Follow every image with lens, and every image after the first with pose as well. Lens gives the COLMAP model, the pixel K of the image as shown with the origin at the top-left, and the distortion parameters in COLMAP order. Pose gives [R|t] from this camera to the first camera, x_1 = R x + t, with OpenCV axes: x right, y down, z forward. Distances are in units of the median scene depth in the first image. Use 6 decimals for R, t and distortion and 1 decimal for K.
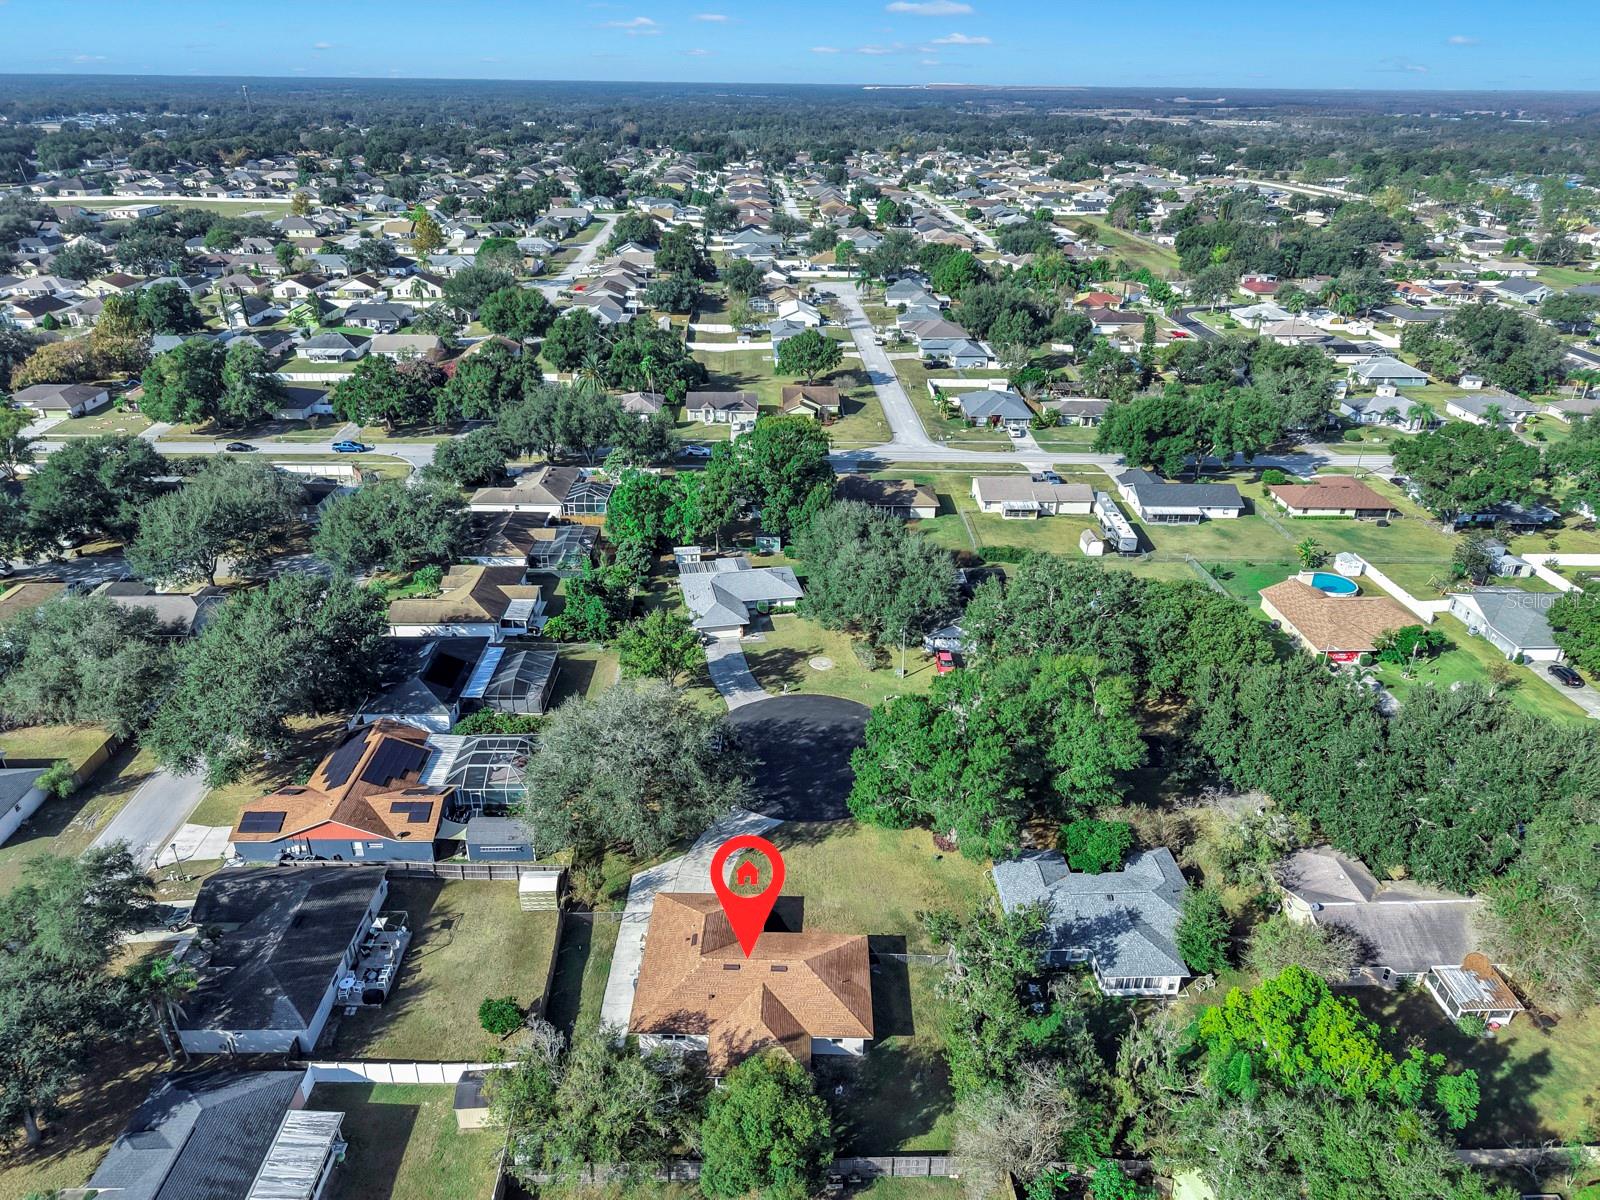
lens RADIAL K [[1074.3, 0, 802.7], [0, 1074.3, 598.4], [0, 0, 1]] dist [0.023915, -0.017612]
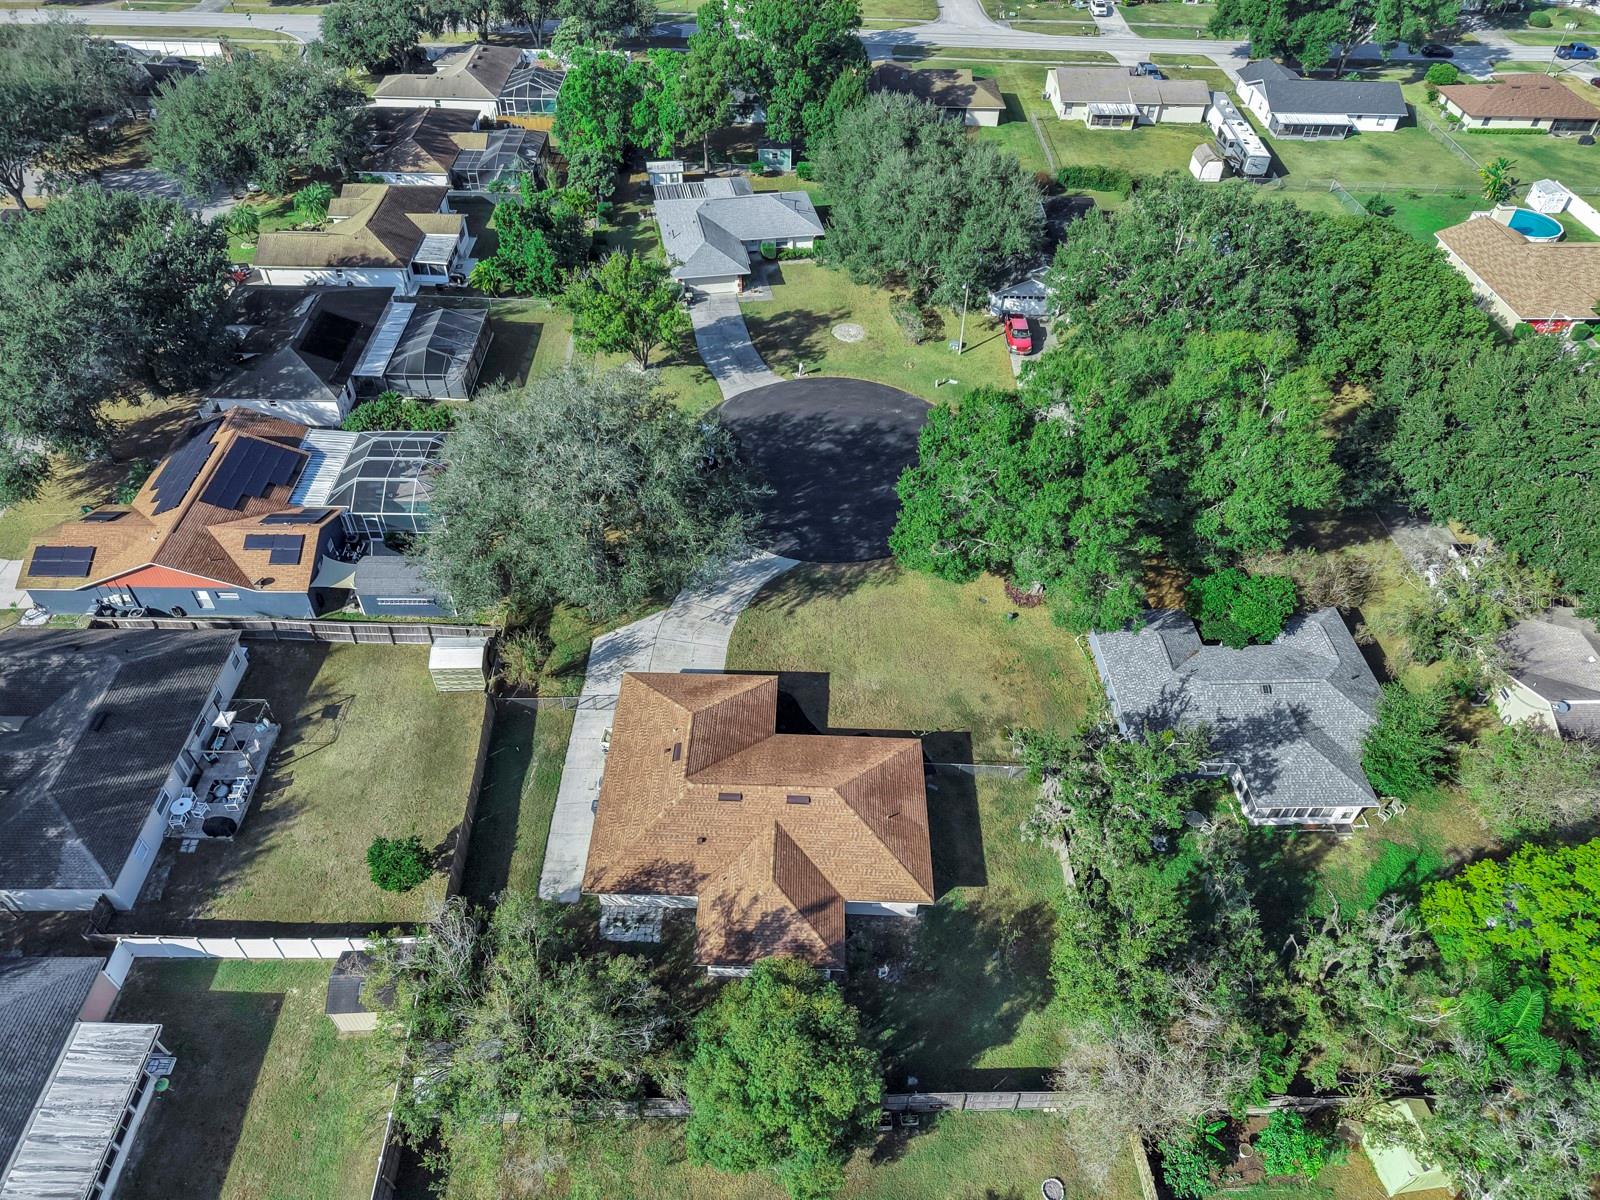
lens RADIAL K [[1074.3, 0, 799.3], [0, 1074.3, 604.1], [0, 0, 1]] dist [0.023915, -0.017612]
pose [[0.999932, 0.011642, -0.000660, -0.018184], [-0.010818, 0.947274, 0.320241, 0.002119], [0.004353, -0.320212, 0.947336, 0.312756]]
